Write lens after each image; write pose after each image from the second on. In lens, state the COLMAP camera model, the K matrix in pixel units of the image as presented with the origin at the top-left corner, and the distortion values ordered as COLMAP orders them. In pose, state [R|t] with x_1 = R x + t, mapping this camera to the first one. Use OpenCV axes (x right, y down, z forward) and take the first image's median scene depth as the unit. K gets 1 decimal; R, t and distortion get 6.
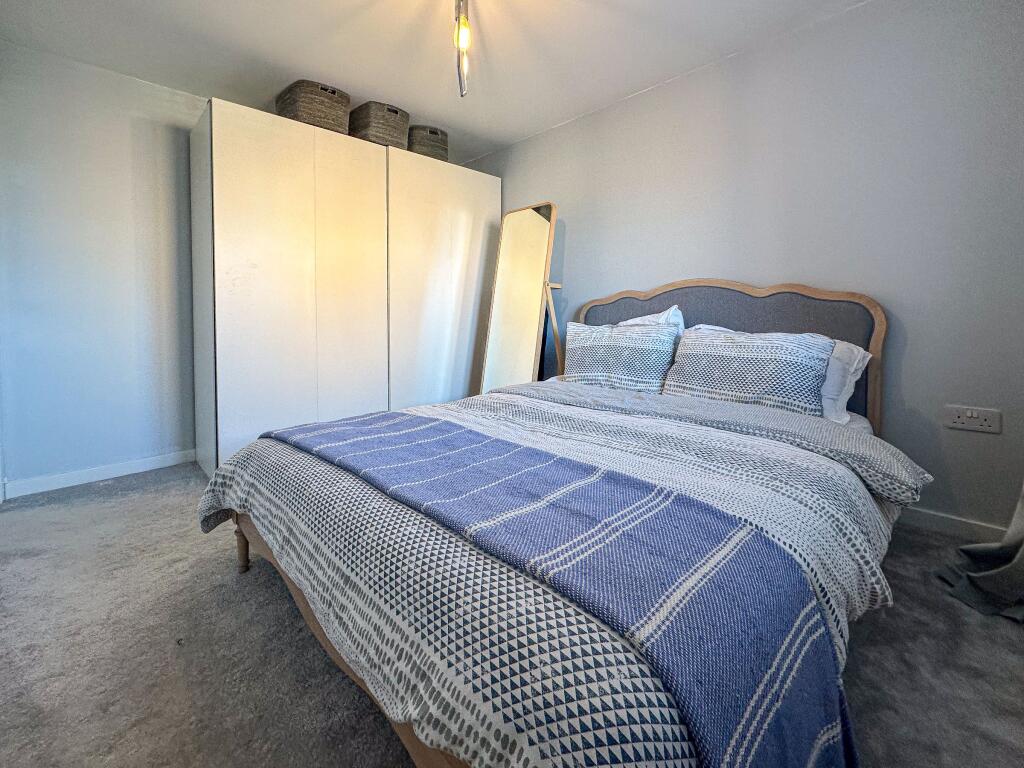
lens RADIAL K [[420.9, 0, 512.0], [0, 420.9, 384.0], [0, 0, 1]] dist [-0.001626, -0.000214]
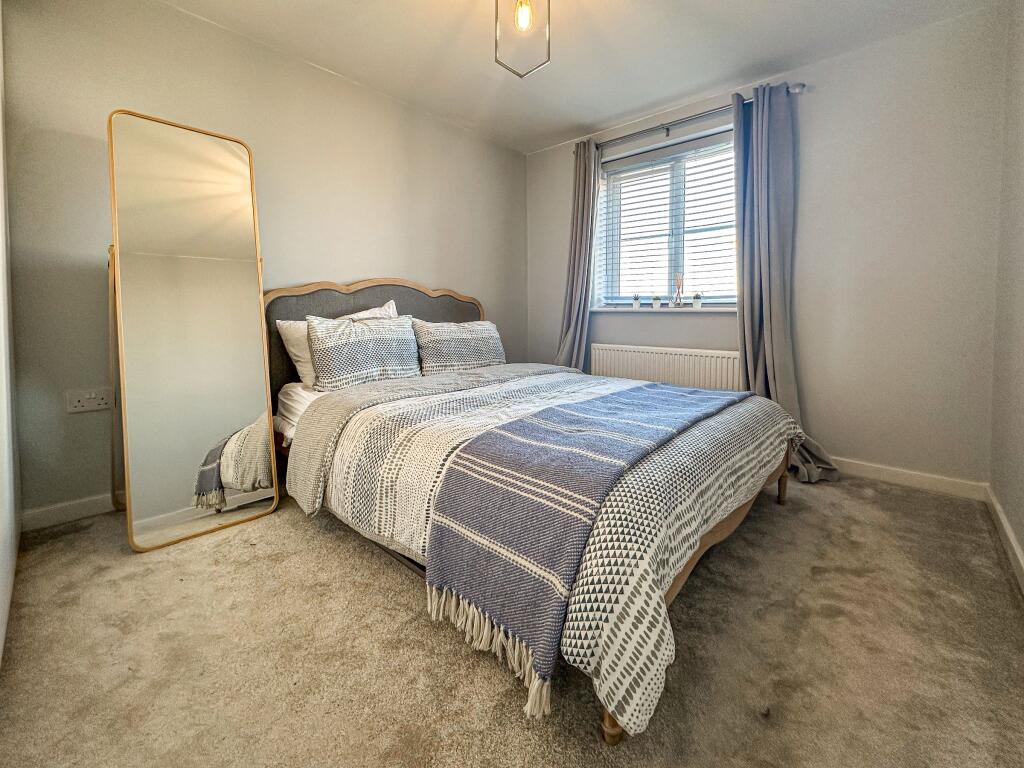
lens RADIAL K [[420.9, 0, 512.0], [0, 420.9, 384.0], [0, 0, 1]] dist [-0.001626, -0.000214]
pose [[-0.068463, -0.154151, 0.985673, -0.807497], [0.148794, 0.975363, 0.162873, -0.106231], [-0.986495, 0.157813, -0.043839, 0.777136]]
